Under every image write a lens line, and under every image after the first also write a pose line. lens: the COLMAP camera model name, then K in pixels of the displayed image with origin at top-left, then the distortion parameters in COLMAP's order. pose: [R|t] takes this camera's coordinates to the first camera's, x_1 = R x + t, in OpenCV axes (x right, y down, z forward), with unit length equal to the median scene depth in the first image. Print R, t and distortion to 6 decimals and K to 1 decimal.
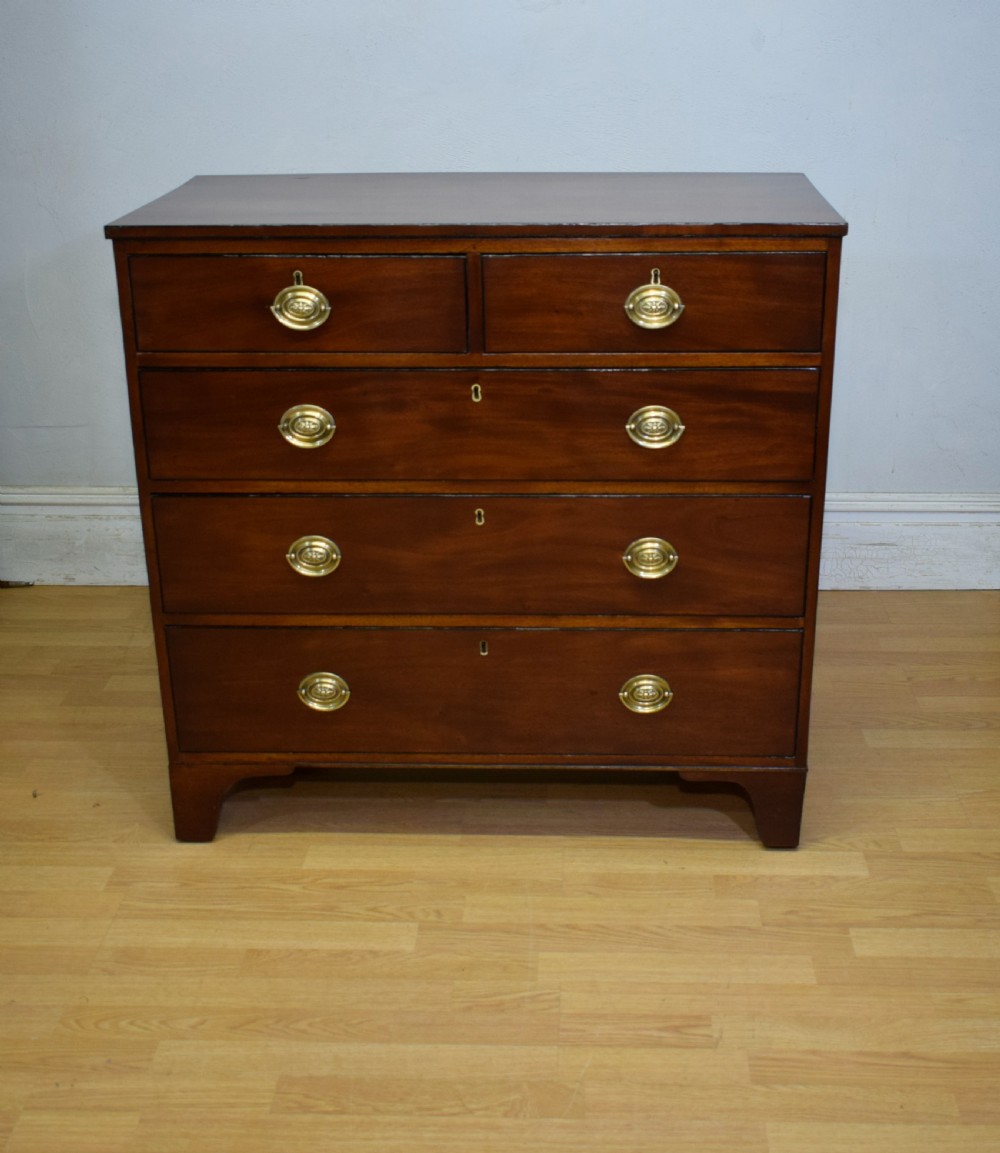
lens RADIAL K [[1490.9, 0, 517.5], [0, 1490.9, 545.4], [0, 0, 1]] dist [-0.017289, 0.015931]
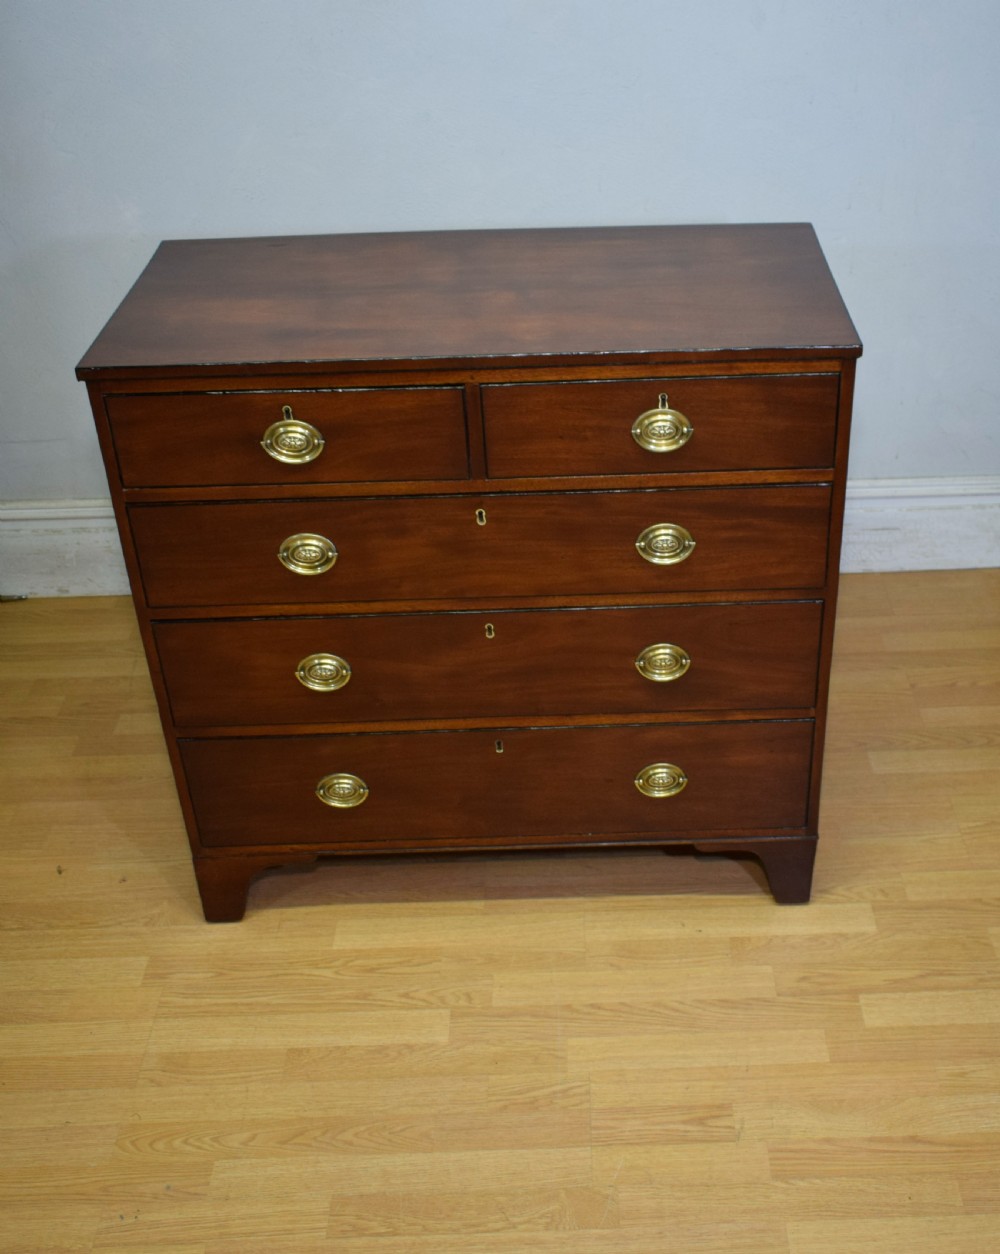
lens RADIAL K [[1491.2, 0, 577.9], [0, 1491.2, 626.9], [0, 0, 1]] dist [-0.017846, 0.016280]
pose [[0.997970, -0.047082, 0.042885, -0.009863], [0.036797, 0.975897, 0.215109, -0.244648], [-0.051979, -0.213094, 0.975648, 0.035852]]
